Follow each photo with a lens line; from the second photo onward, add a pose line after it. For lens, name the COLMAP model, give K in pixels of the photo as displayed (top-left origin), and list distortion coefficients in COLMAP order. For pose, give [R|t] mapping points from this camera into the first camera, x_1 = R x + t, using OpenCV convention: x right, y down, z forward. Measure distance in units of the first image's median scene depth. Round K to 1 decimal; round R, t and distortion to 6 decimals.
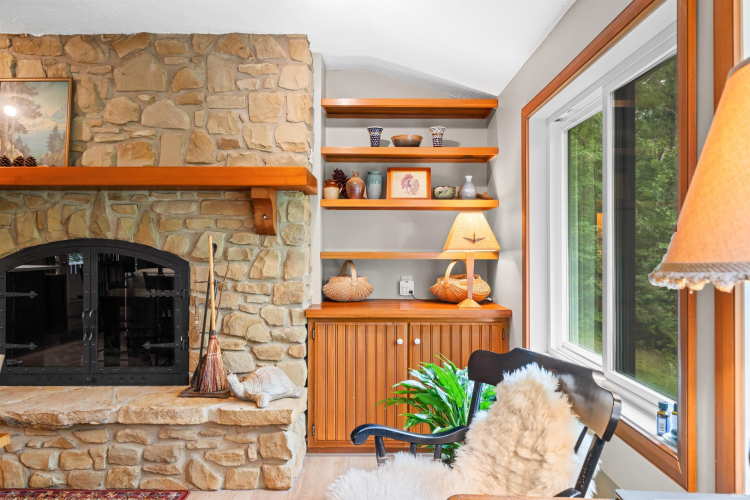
lens RADIAL K [[504.0, 0, 378.2], [0, 504.0, 248.5], [0, 0, 1]] dist [-0.007974, -0.003469]
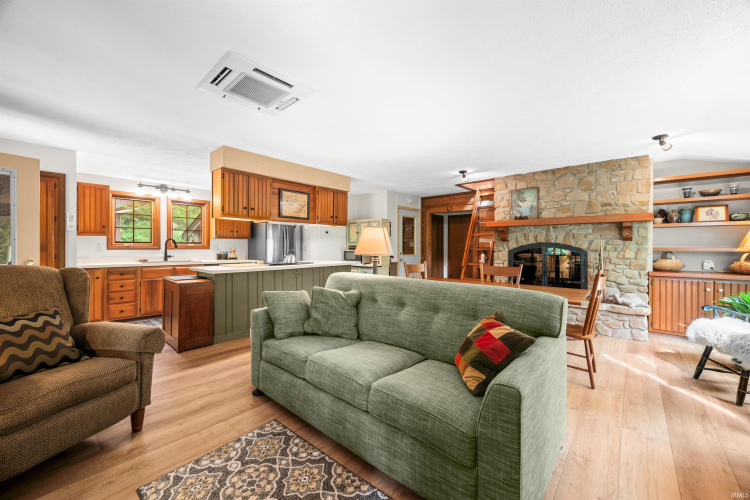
lens RADIAL K [[294.7, 0, 375.3], [0, 294.7, 246.8], [0, 0, 1]] dist [-0.002134, 0.000174]
pose [[0.745046, 0.001677, -0.667011, -0.177598], [0.003890, 0.999969, 0.006860, -0.011316], [0.667002, -0.007706, 0.745016, -0.872080]]
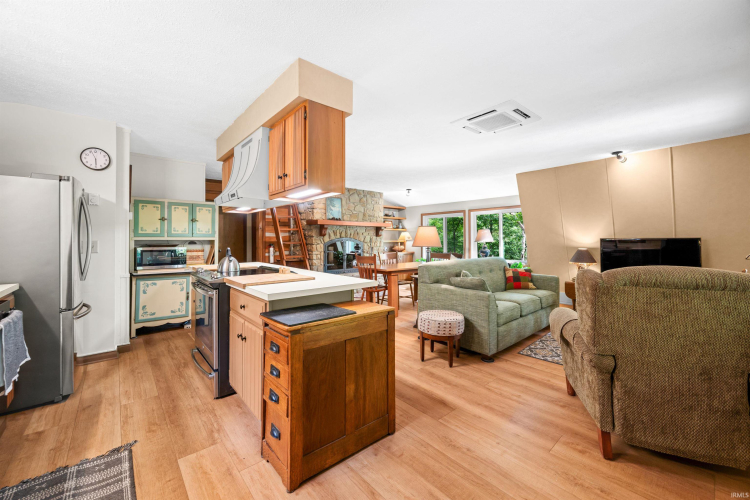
lens RADIAL K [[294.7, 0, 377.7], [0, 294.7, 243.0], [0, 0, 1]] dist [-0.002134, 0.000174]
pose [[0.754053, -0.010897, 0.656723, -1.944599], [-0.002192, 0.999815, 0.019107, -0.021797], [-0.656810, -0.015847, 0.753890, -0.988470]]
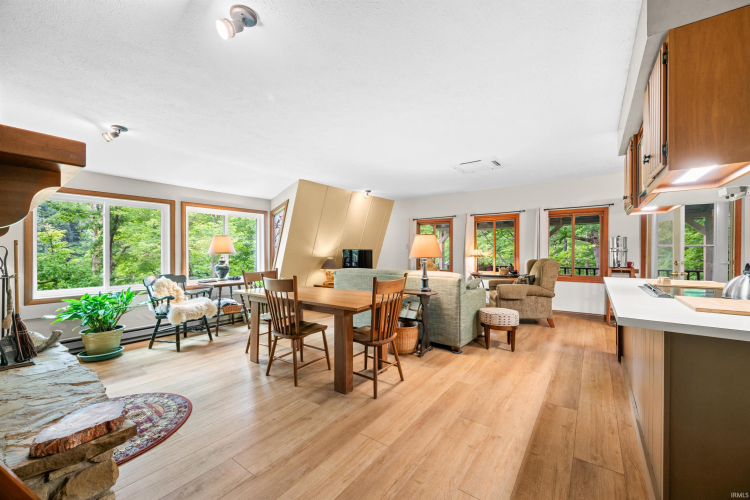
lens RADIAL K [[294.7, 0, 375.0], [0, 294.7, 254.2], [0, 0, 1]] dist [-0.002134, 0.000174]
pose [[-0.801036, -0.007809, 0.598566, -1.430639], [-0.005247, 0.999968, 0.006023, -0.000028], [-0.598594, 0.001684, -0.801051, 0.997643]]
